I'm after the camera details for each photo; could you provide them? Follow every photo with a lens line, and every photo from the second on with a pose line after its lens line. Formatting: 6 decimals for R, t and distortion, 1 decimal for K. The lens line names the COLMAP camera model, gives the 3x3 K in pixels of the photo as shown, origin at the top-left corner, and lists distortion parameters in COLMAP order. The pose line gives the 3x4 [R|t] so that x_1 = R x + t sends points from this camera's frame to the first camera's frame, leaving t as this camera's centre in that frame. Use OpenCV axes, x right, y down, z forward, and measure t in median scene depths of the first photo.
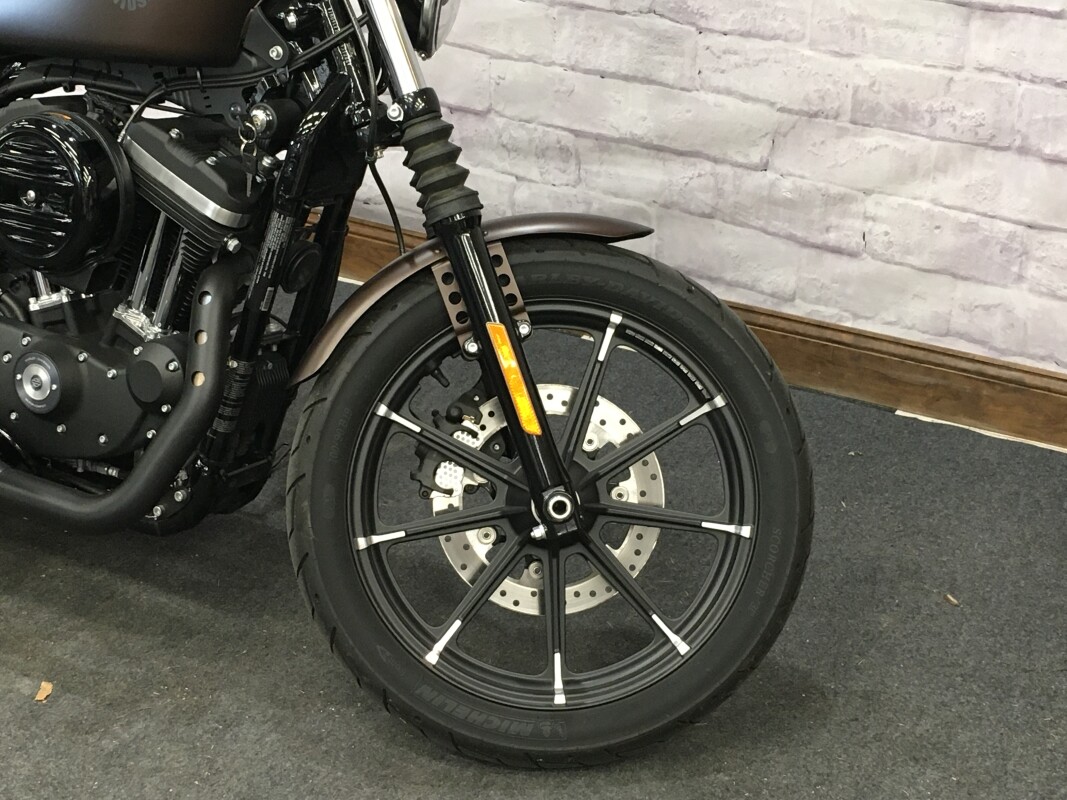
lens RADIAL K [[1833.4, 0, 533.5], [0, 1833.4, 400.0], [0, 0, 1]] dist [0.037200, 0.194518]
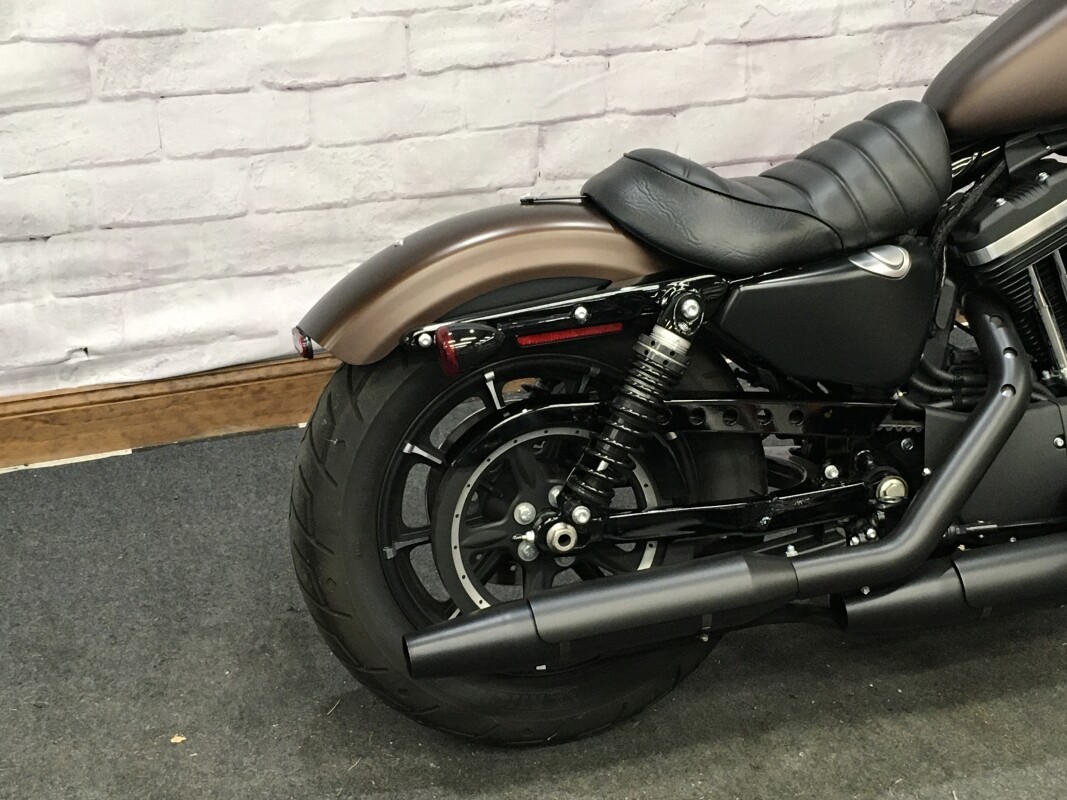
lens RADIAL K [[1833.4, 0, 533.5], [0, 1833.4, 400.0], [0, 0, 1]] dist [0.037200, 0.194518]
pose [[0.709109, -0.333746, 0.621111, -0.925123], [0.361285, 0.928443, 0.086417, -0.194342], [-0.605507, 0.163119, 0.778944, 0.349917]]
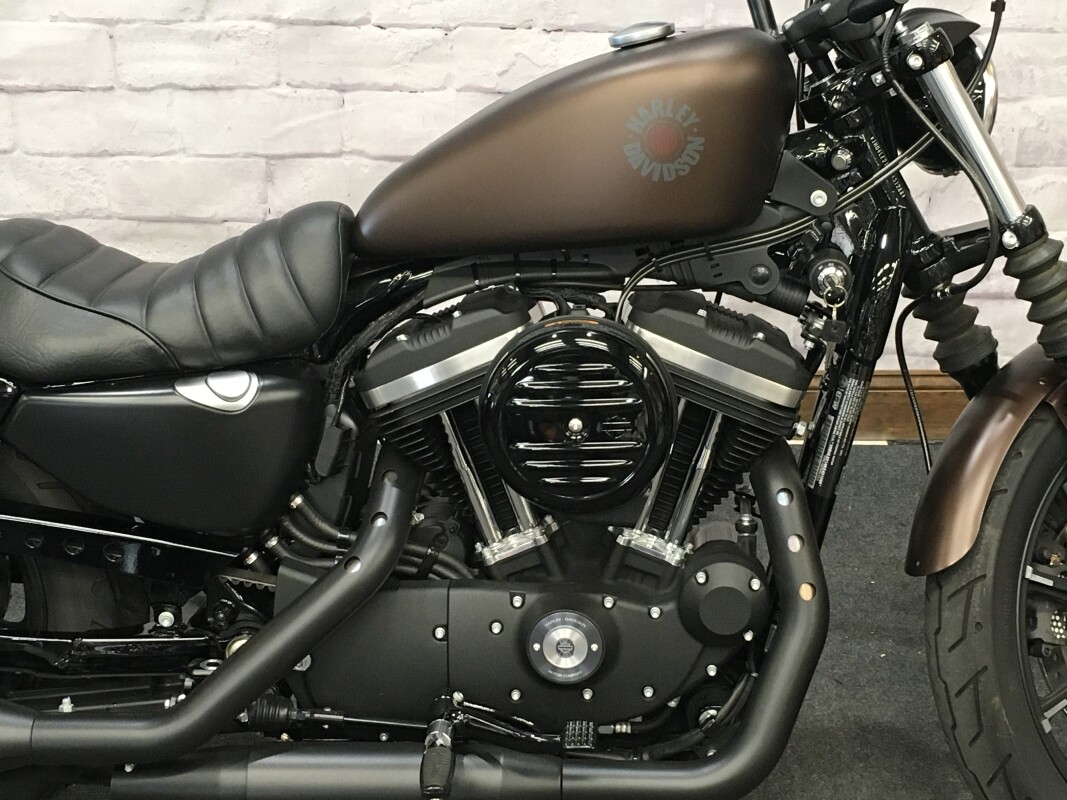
lens RADIAL K [[1833.4, 0, 533.5], [0, 1833.4, 400.0], [0, 0, 1]] dist [0.037200, 0.194518]
pose [[0.893738, -0.220270, 0.390785, -0.474234], [0.227820, 0.973312, 0.027587, -0.116794], [-0.386433, 0.064373, 0.920068, 0.207038]]
